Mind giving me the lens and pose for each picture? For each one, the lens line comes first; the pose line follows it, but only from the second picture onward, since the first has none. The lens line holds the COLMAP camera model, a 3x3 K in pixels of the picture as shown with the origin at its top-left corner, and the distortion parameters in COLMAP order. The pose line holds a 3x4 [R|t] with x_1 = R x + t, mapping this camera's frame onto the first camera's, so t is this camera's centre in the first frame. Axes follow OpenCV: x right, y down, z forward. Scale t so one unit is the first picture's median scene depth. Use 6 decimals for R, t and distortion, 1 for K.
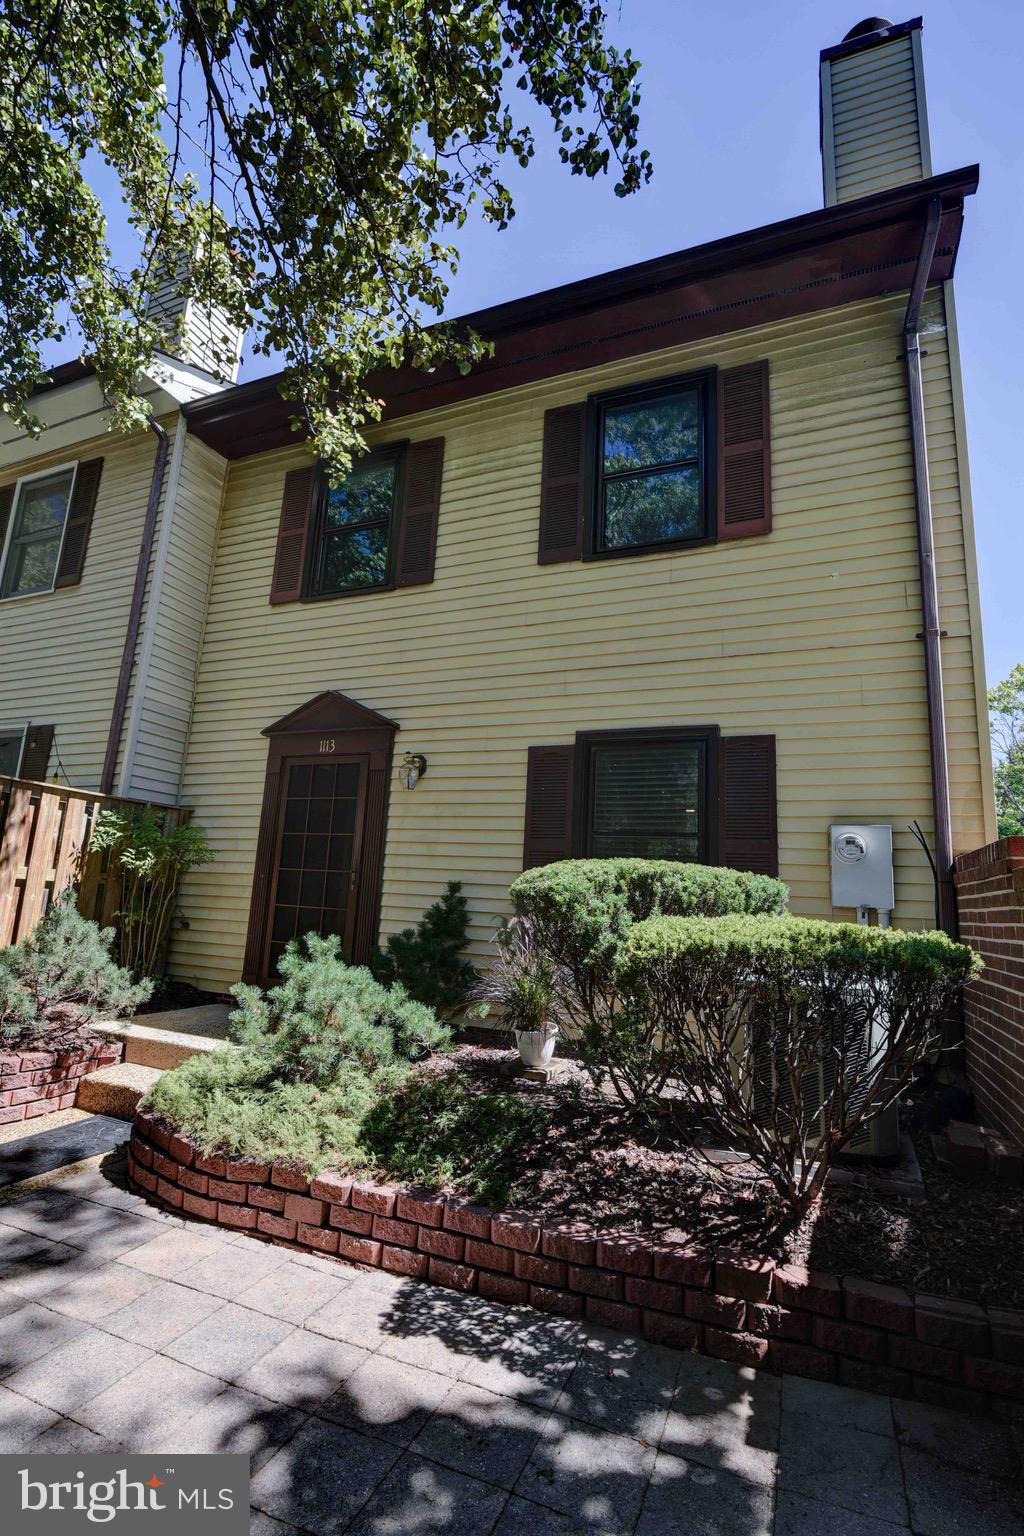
lens RADIAL K [[702.7, 0, 518.1], [0, 702.7, 772.4], [0, 0, 1]] dist [-0.020069, 0.001388]
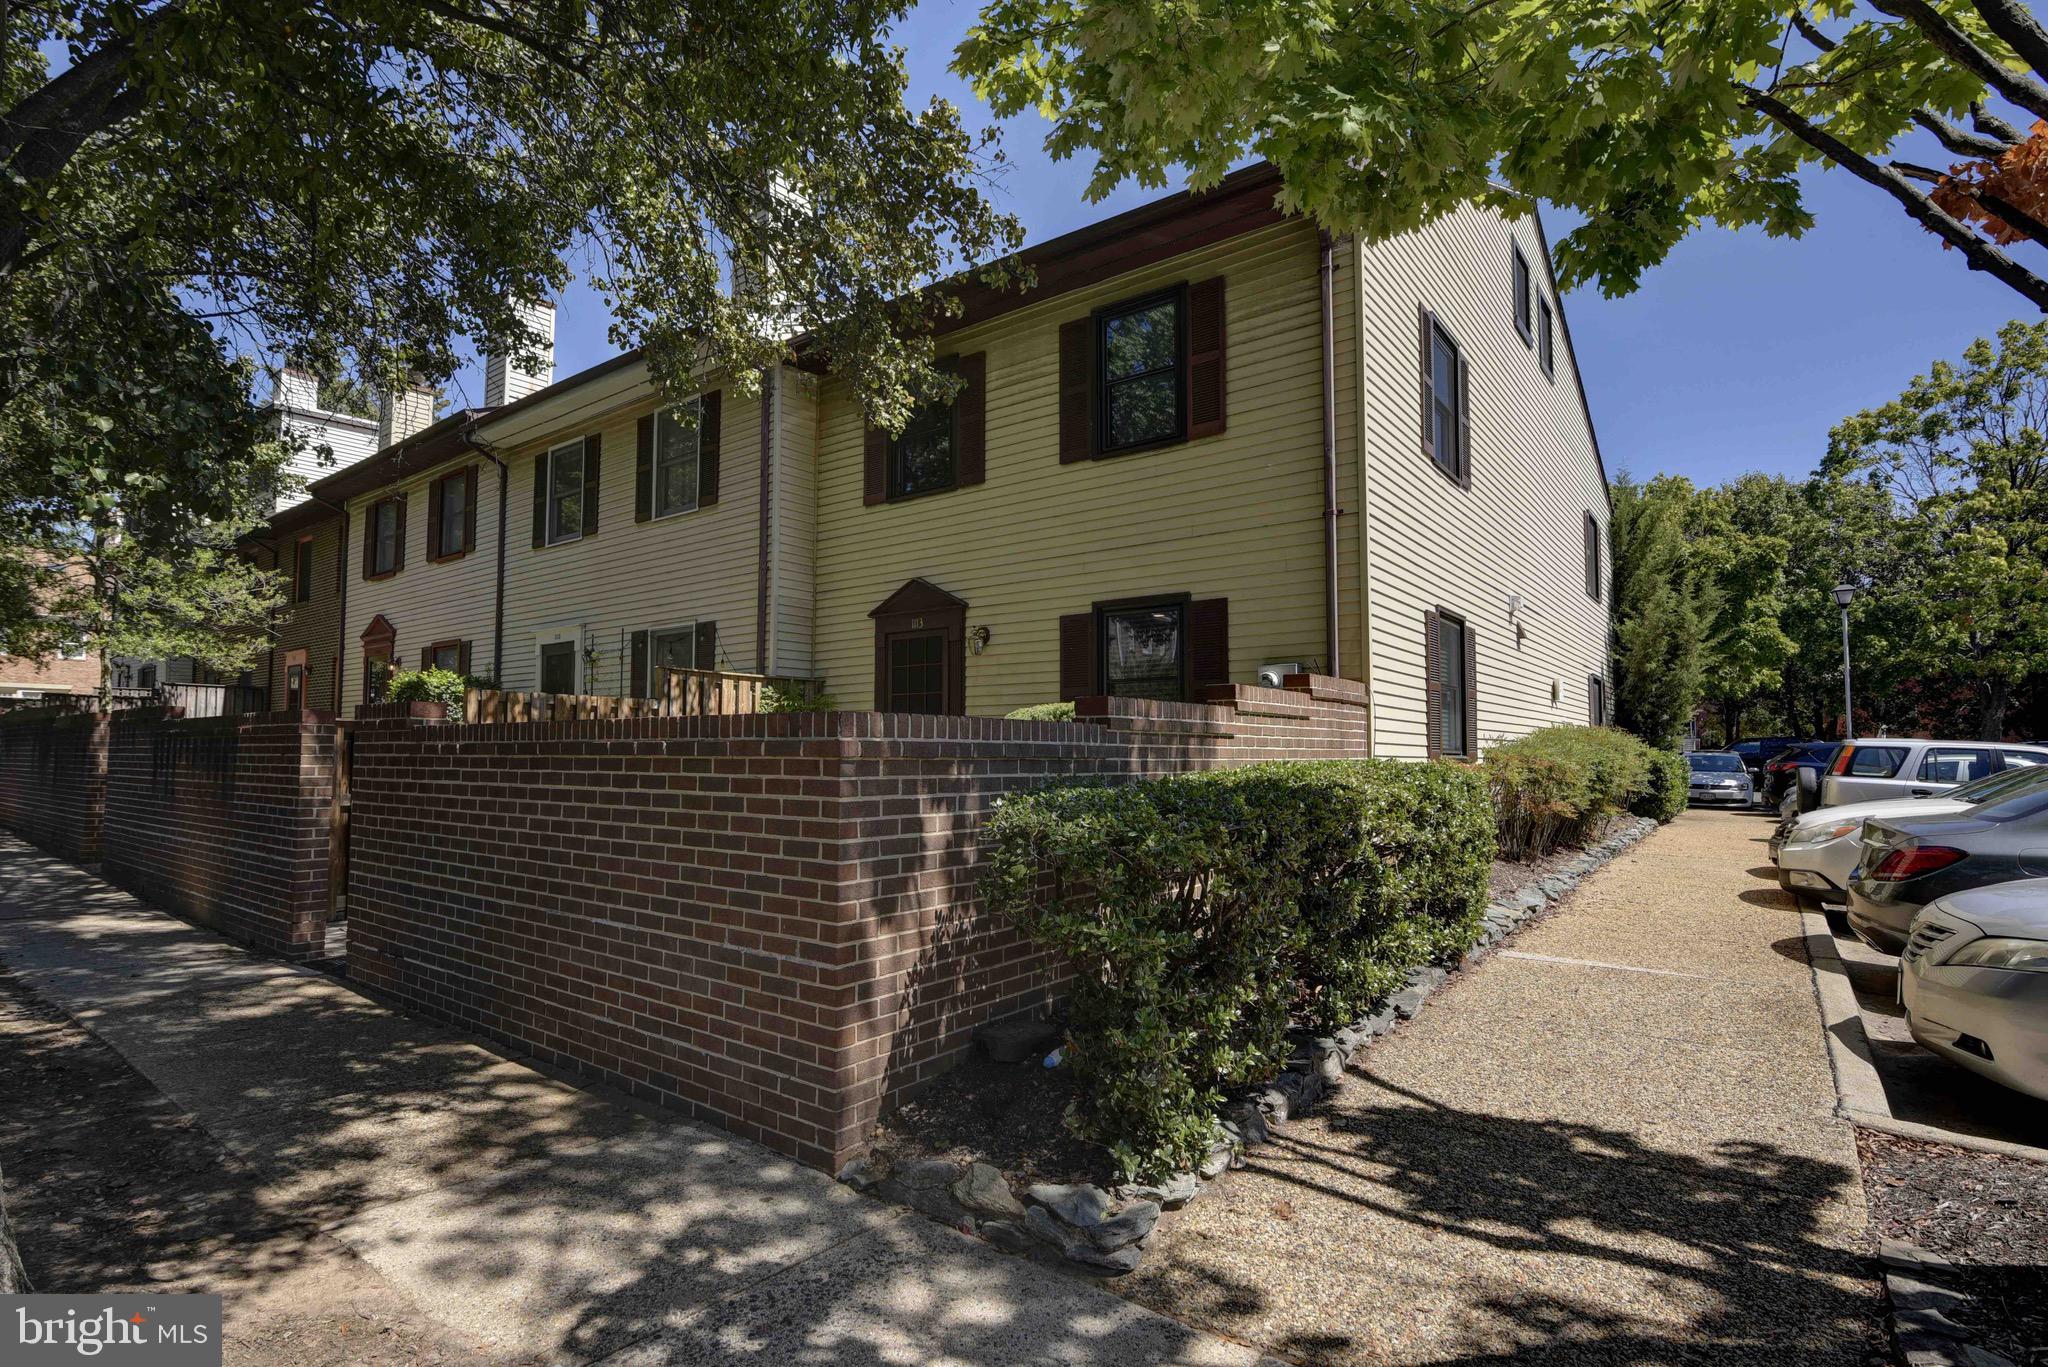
lens RADIAL K [[1001.2, 0, 1022.5], [0, 1001.2, 698.5], [0, 0, 1]] dist [-0.026018, -0.000071]
pose [[0.966514, -0.064824, -0.248292, 0.364557], [0.094228, 0.989629, 0.108426, -0.085978], [0.238688, -0.128191, 0.962598, -0.732185]]
